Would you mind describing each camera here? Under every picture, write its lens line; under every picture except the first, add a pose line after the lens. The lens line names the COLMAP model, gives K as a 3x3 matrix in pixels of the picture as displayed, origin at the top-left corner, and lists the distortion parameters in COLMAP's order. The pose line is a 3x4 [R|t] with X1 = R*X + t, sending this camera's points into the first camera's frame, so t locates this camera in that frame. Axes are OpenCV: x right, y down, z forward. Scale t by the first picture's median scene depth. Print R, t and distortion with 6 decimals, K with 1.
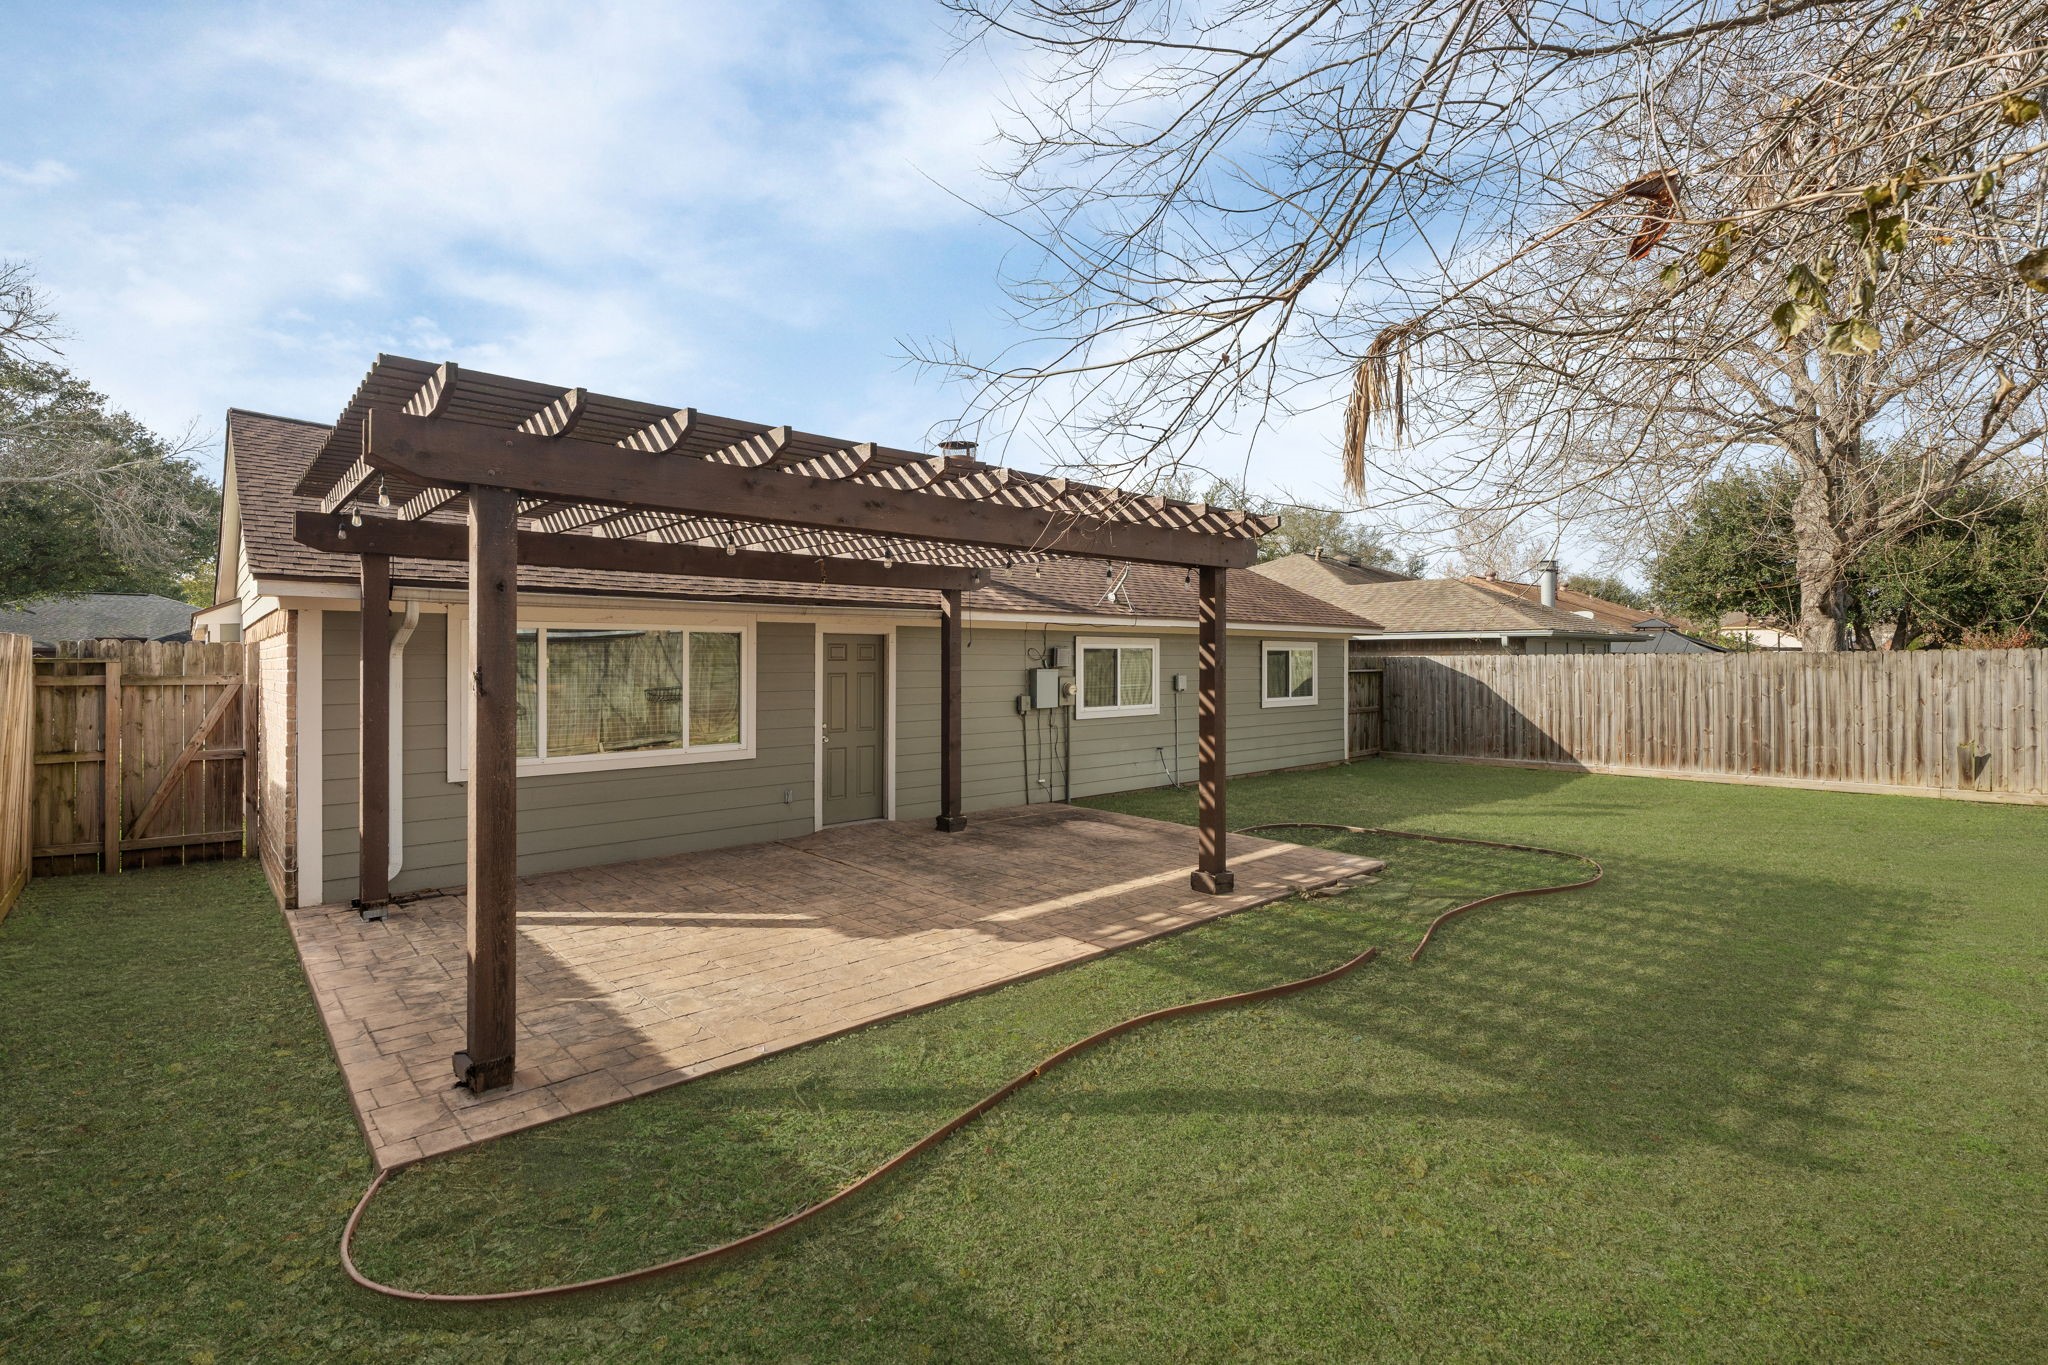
lens RADIAL K [[920.7, 0, 1022.0], [0, 920.7, 667.3], [0, 0, 1]] dist [-0.002349, 0.000096]
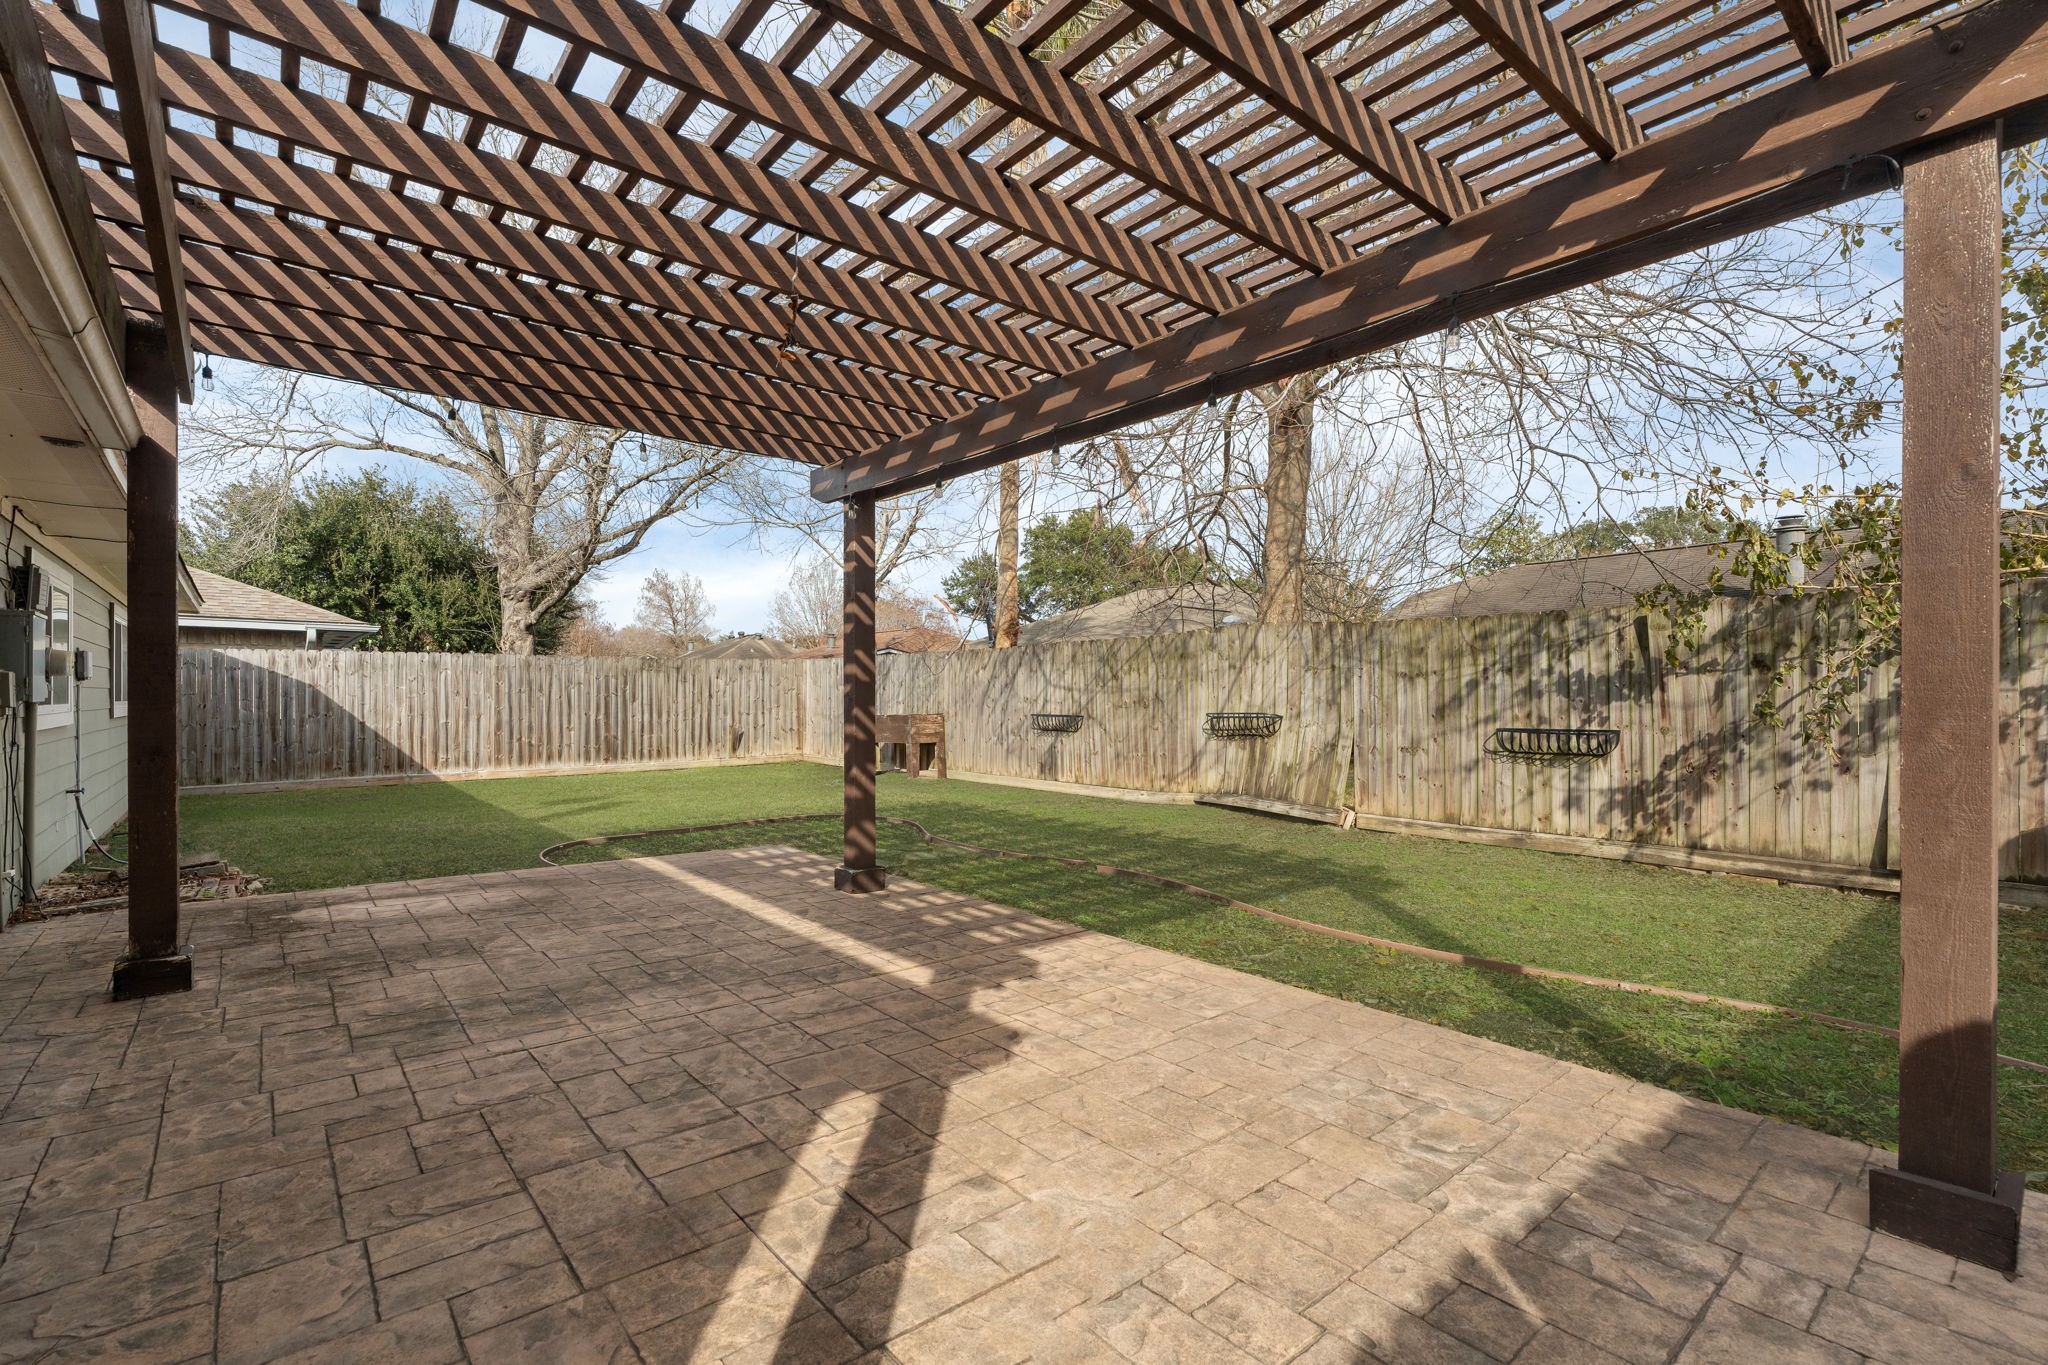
lens RADIAL K [[920.7, 0, 1023.6], [0, 920.7, 693.7], [0, 0, 1]] dist [-0.002349, 0.000096]
pose [[0.042905, 0.003597, 0.999073, -0.314354], [0.005357, 0.999978, -0.003830, 0.035820], [-0.999065, 0.005516, 0.042885, 0.416580]]
